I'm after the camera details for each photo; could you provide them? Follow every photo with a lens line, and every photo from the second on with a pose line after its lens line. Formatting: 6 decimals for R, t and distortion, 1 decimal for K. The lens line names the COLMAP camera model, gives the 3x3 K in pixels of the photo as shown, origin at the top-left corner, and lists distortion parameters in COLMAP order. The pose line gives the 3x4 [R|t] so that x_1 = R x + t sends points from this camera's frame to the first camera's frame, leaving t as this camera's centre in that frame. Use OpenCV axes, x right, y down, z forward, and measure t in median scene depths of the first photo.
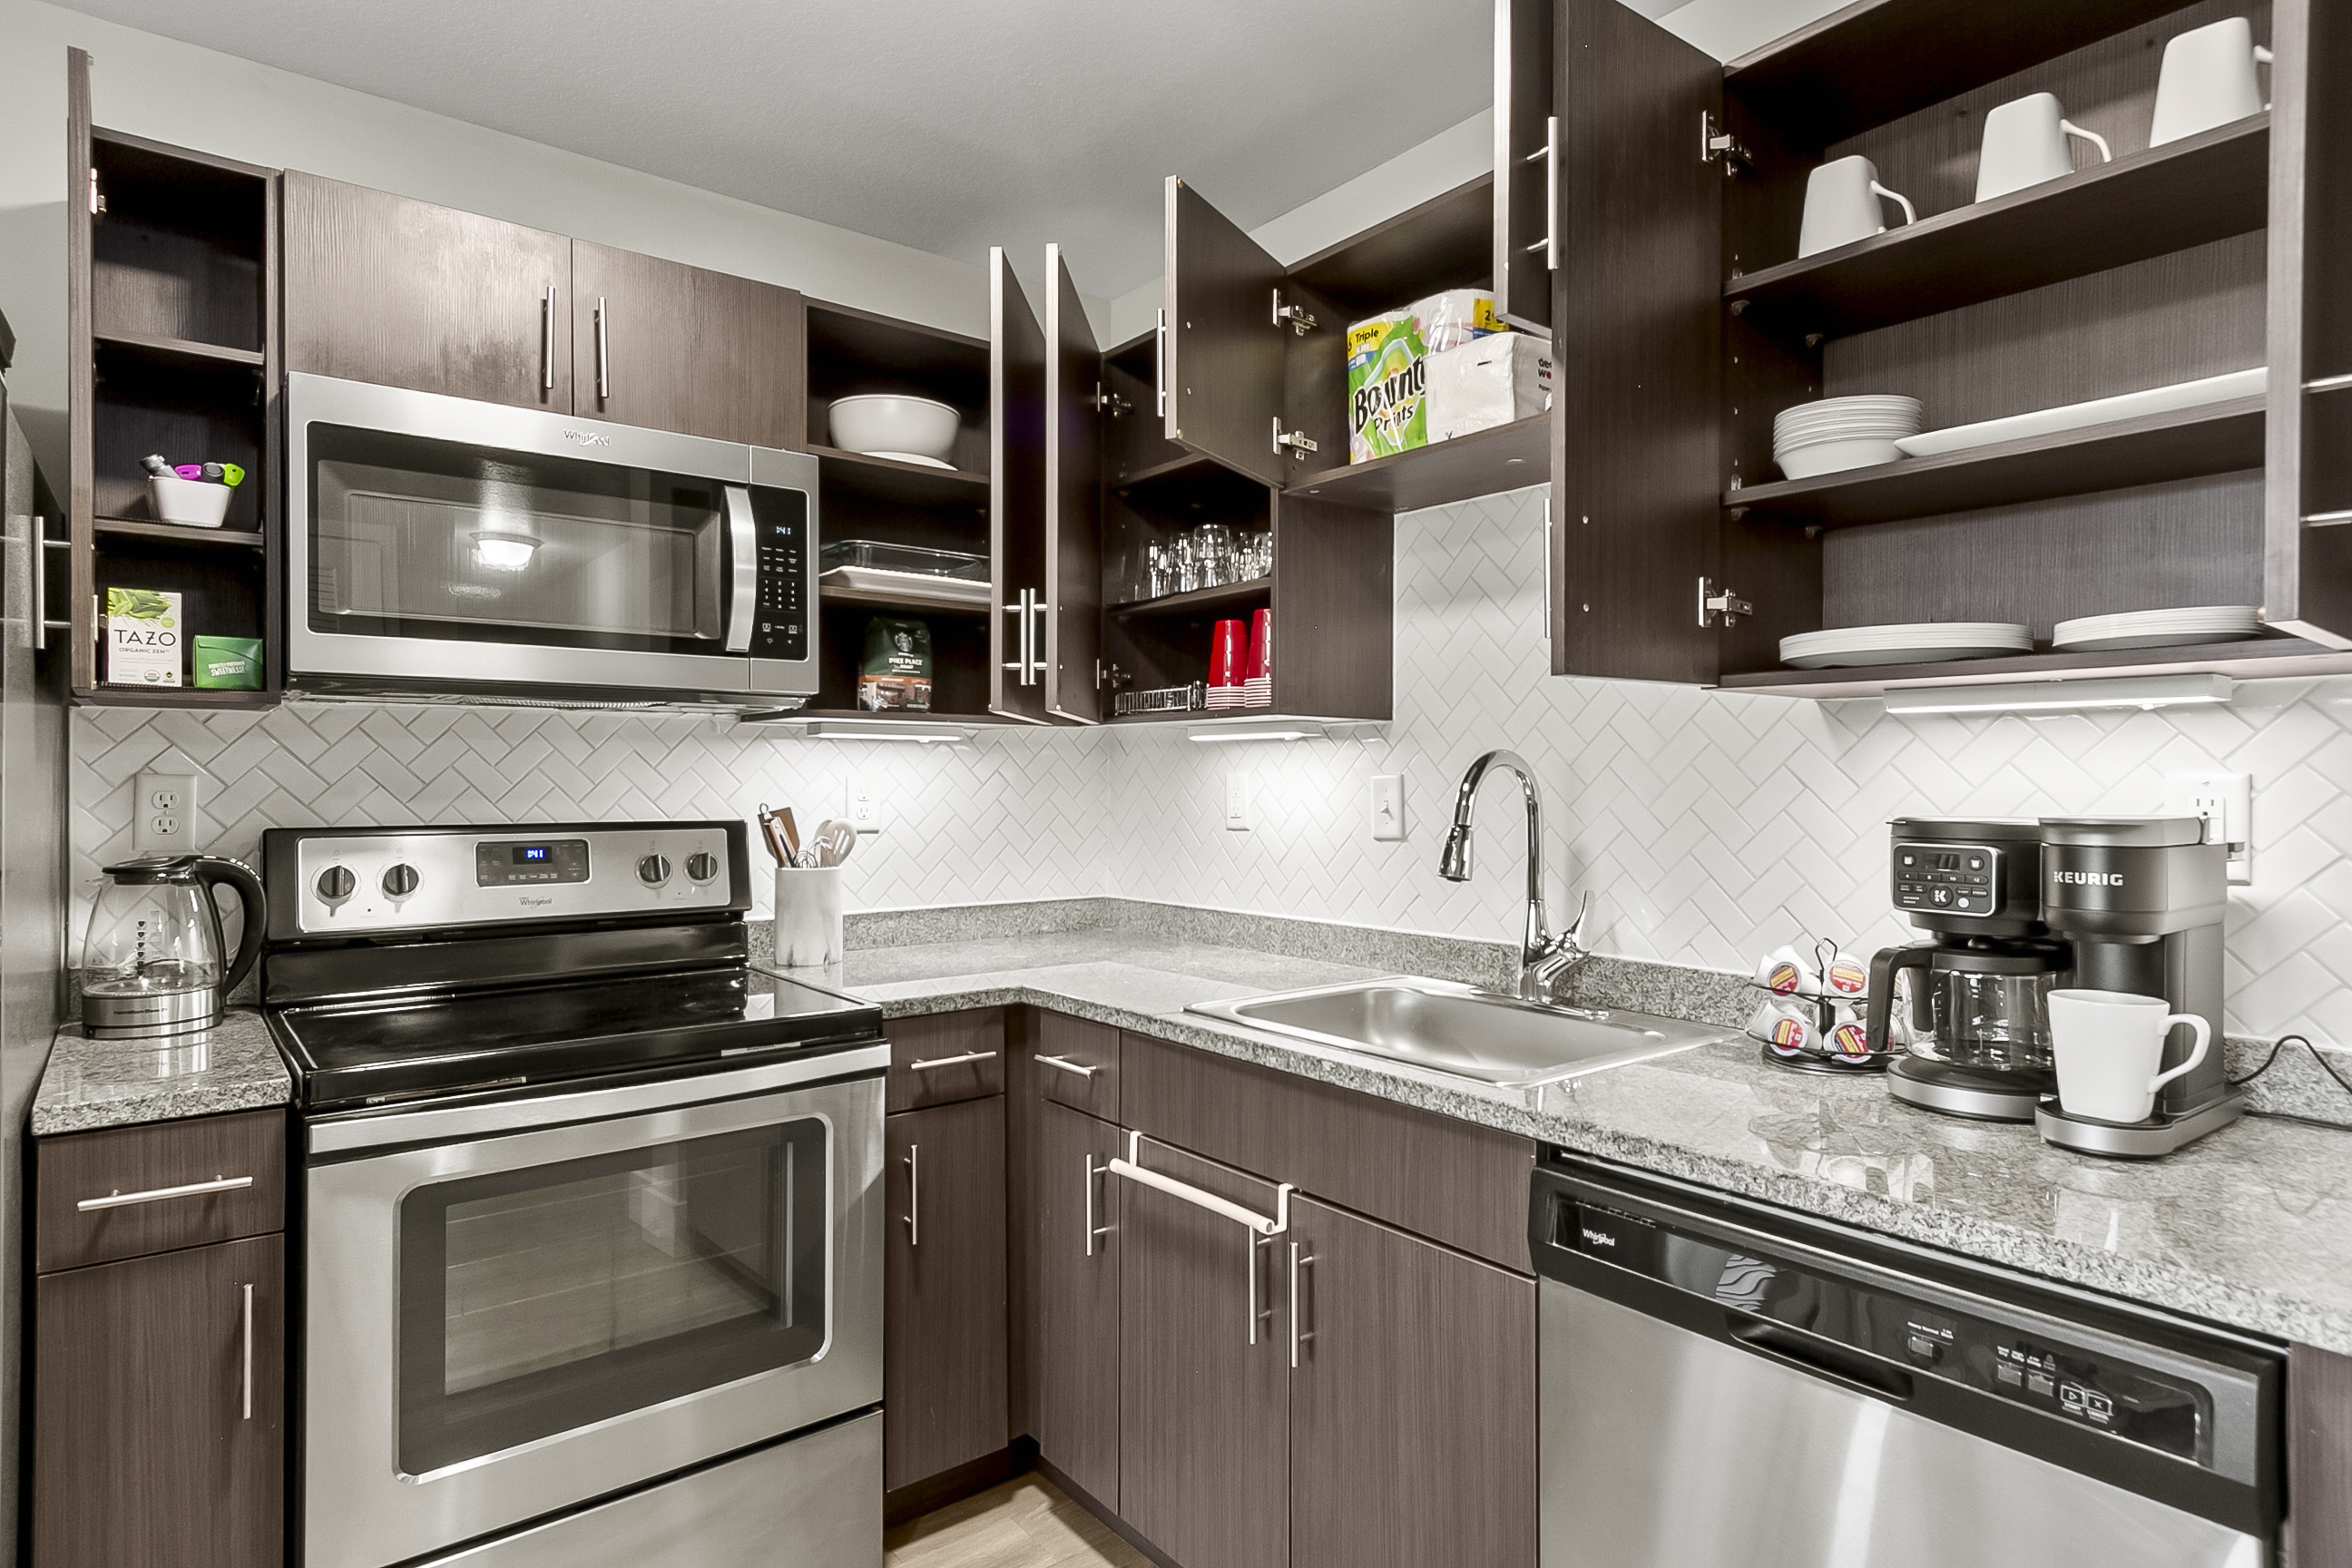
lens RADIAL K [[1266.3, 0, 1176.0], [0, 1266.3, 784.0], [0, 0, 1]] dist [0.013366, -0.000497]
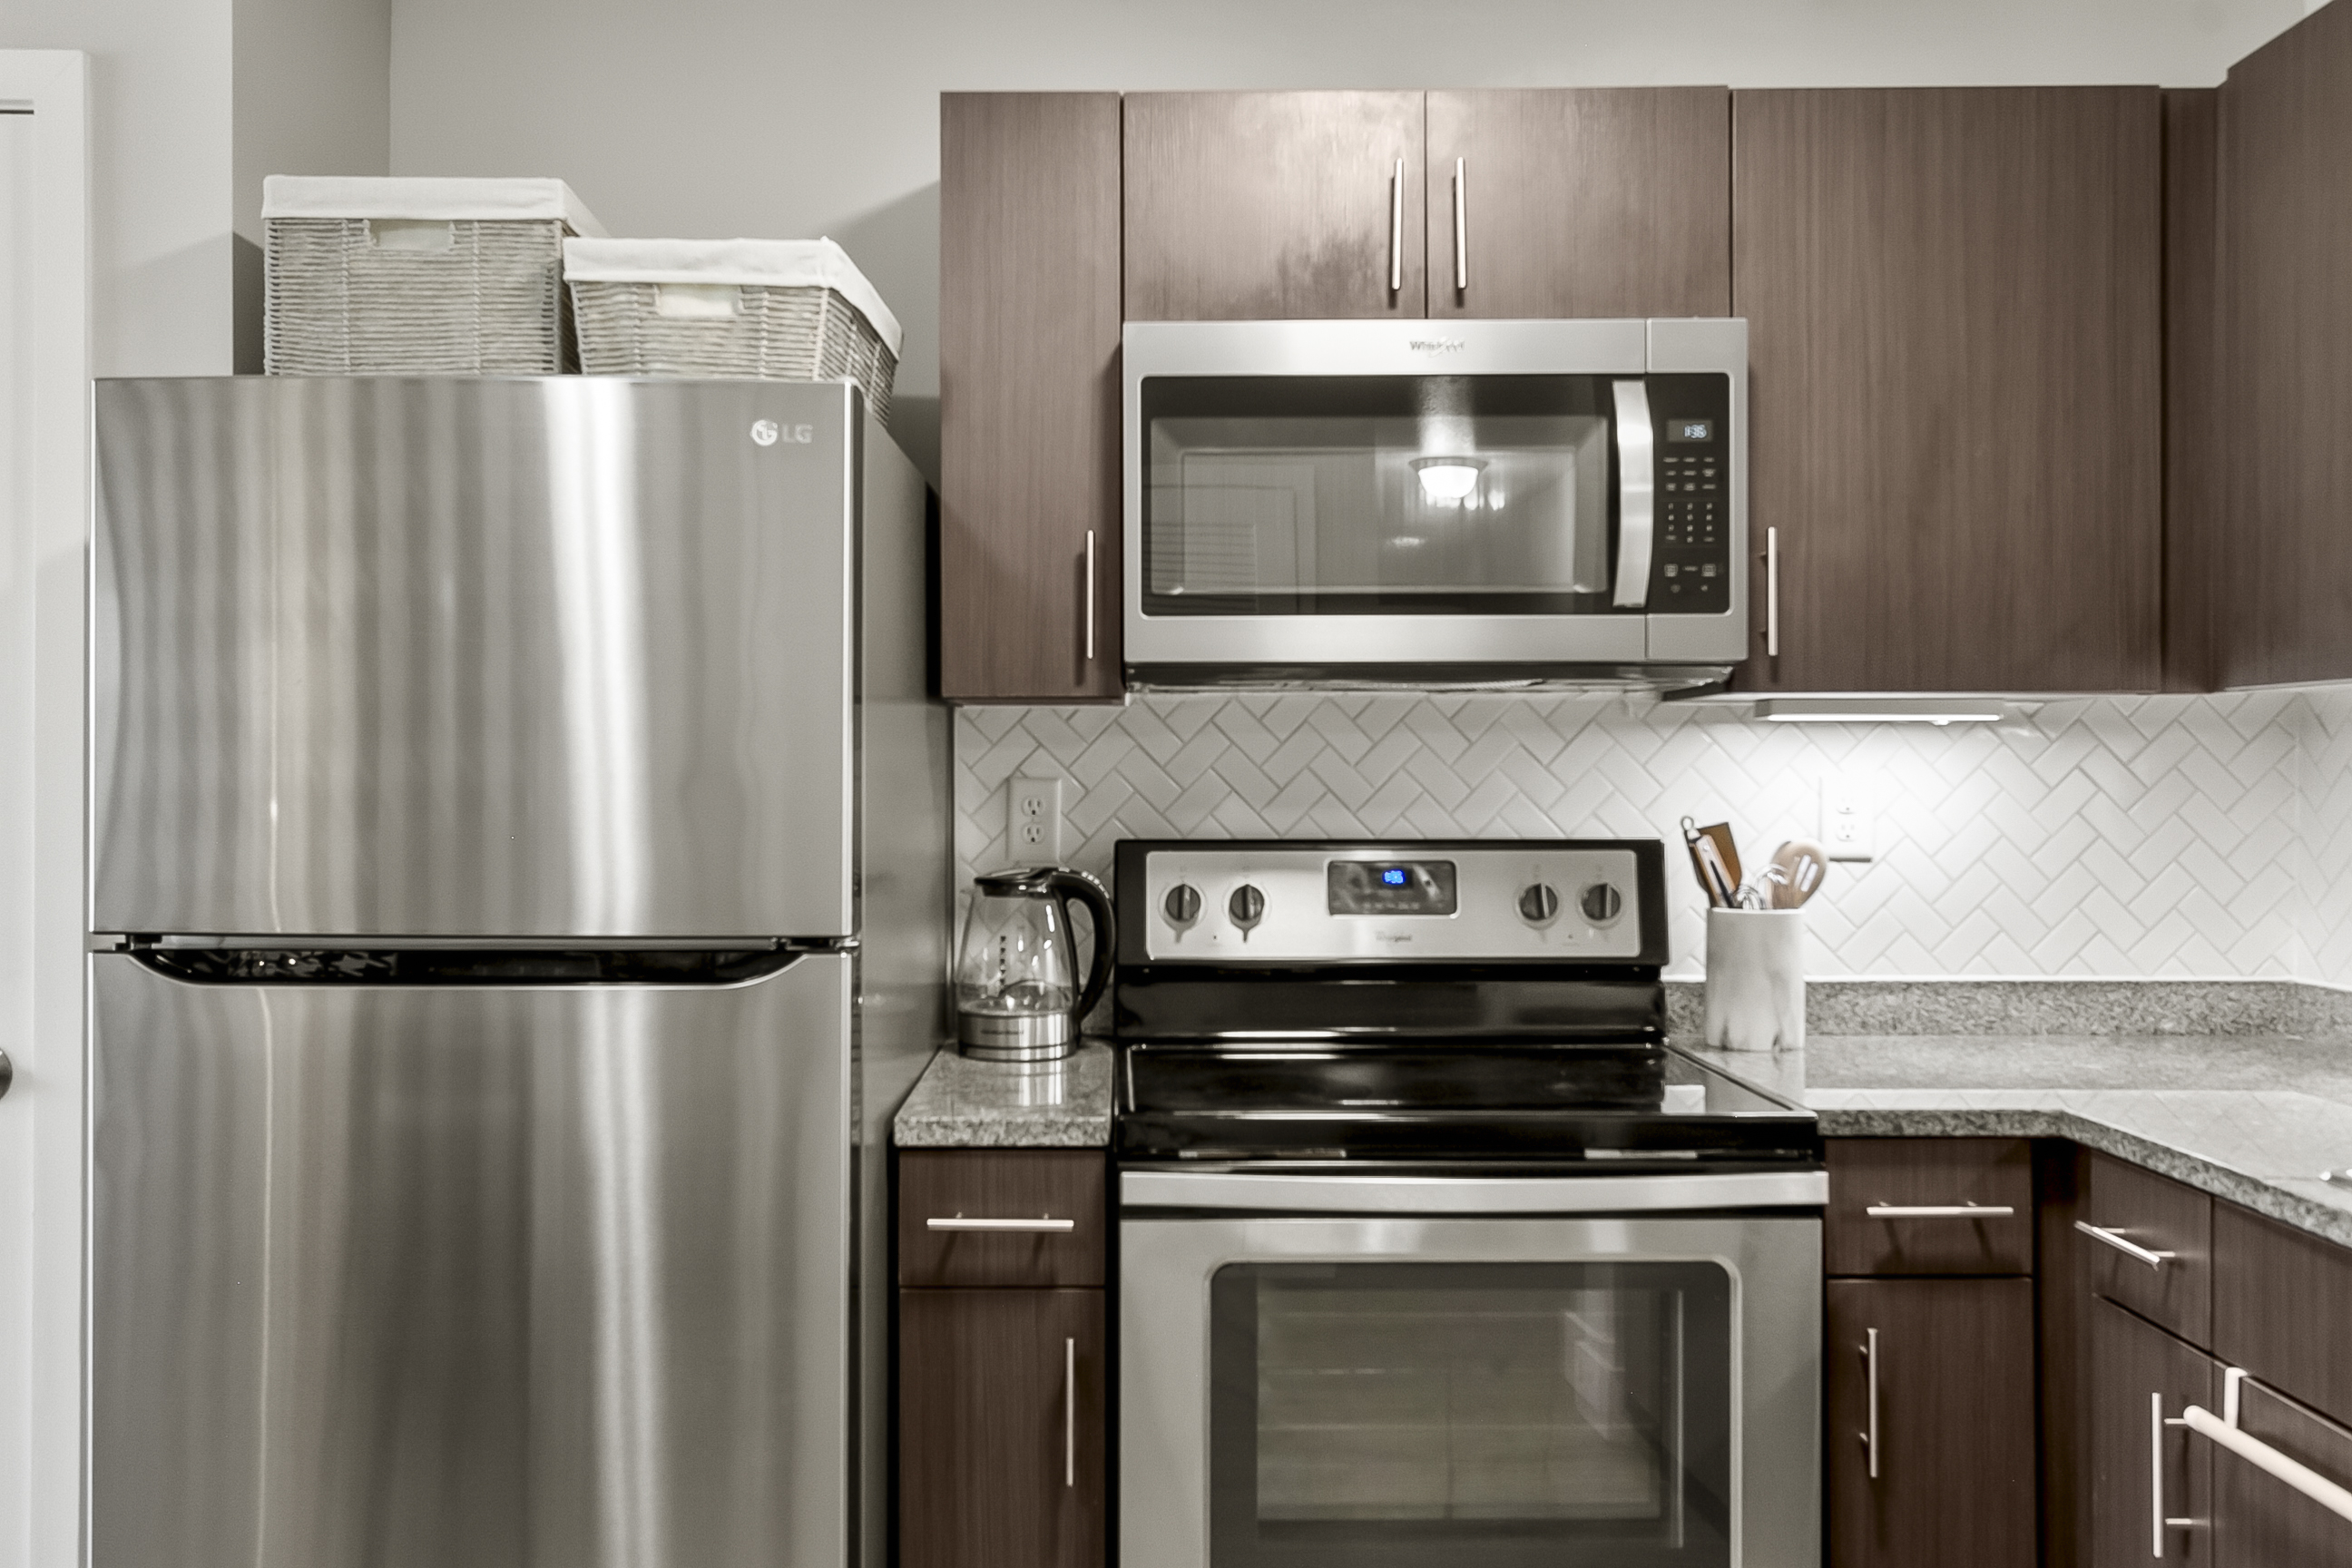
lens RADIAL K [[1909.5, 0, 1176.0], [0, 1909.5, 784.0], [0, 0, 1]] dist [0.016628, -0.002610]
pose [[0.793488, -0.000121, -0.608586, 0.122552], [-0.000099, 1.000000, -0.000329, -0.002711], [0.608586, 0.000322, 0.793488, -0.027641]]
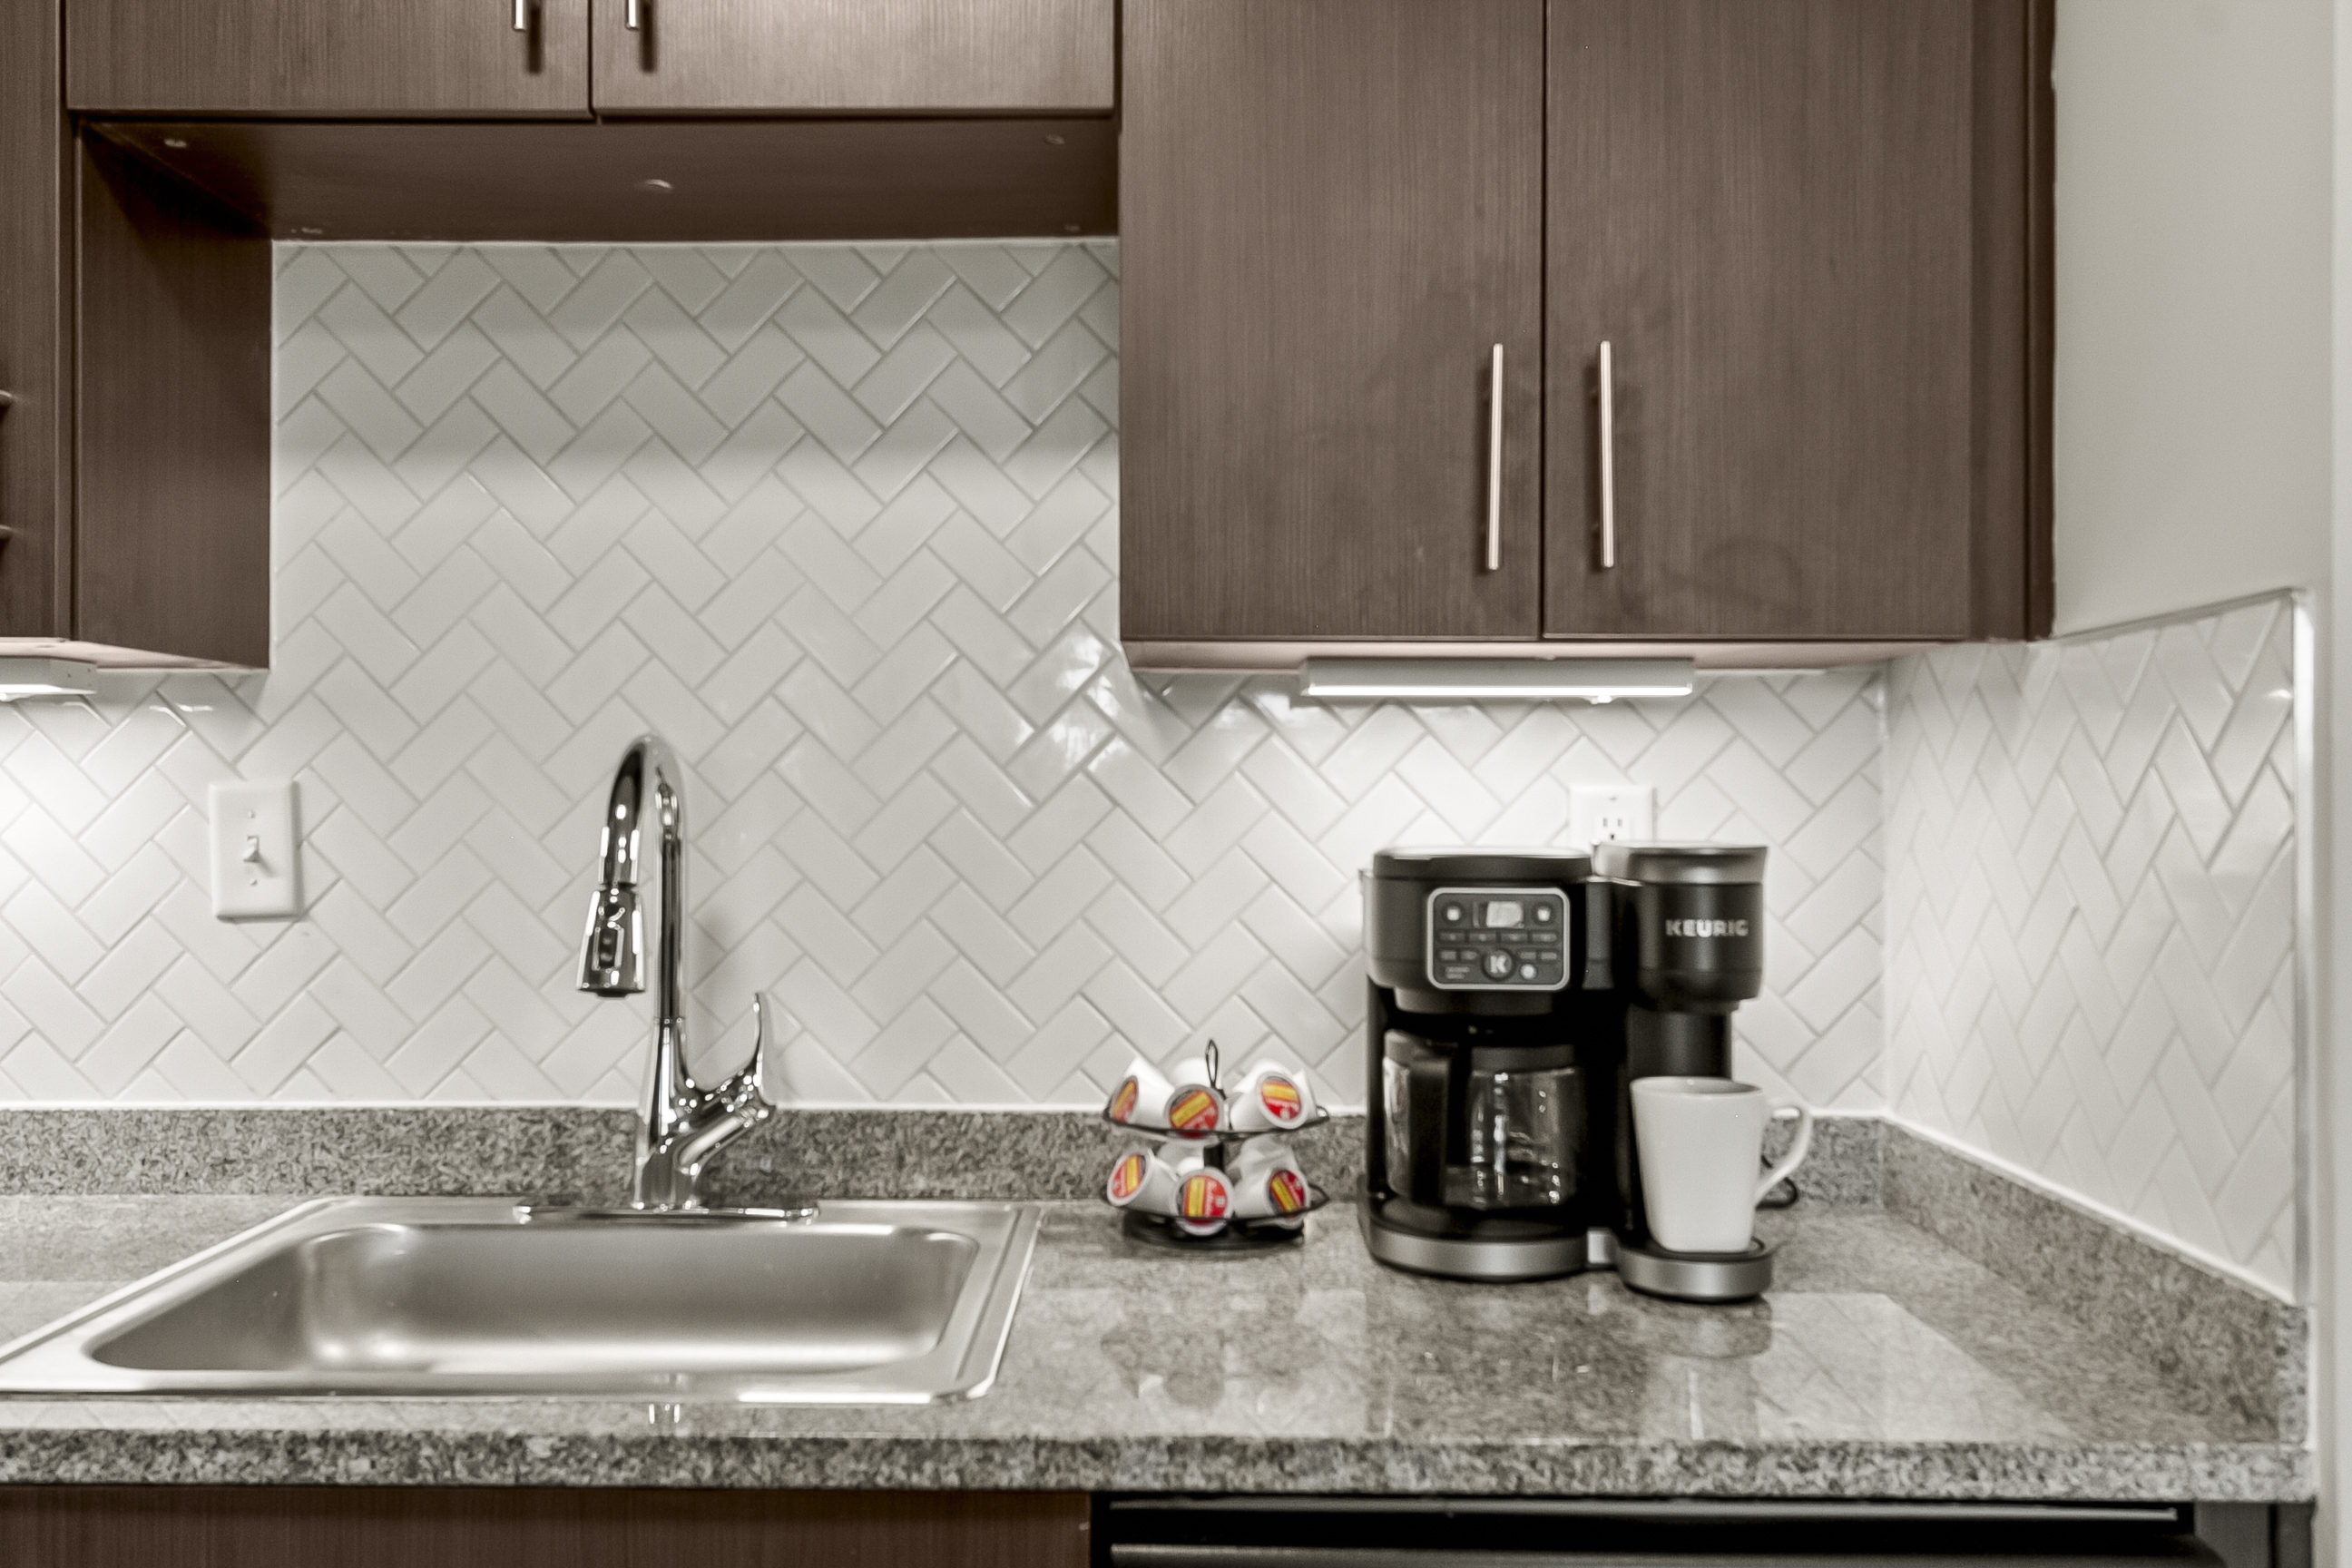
lens RADIAL K [[1909.5, 0, 1176.0], [0, 1909.5, 784.0], [0, 0, 1]] dist [0.016628, -0.002610]
pose [[0.633197, 0.002967, 0.773985, -0.213069], [0.001650, 0.999985, -0.005183, -0.002742], [-0.773989, 0.004559, 0.633183, 0.341112]]
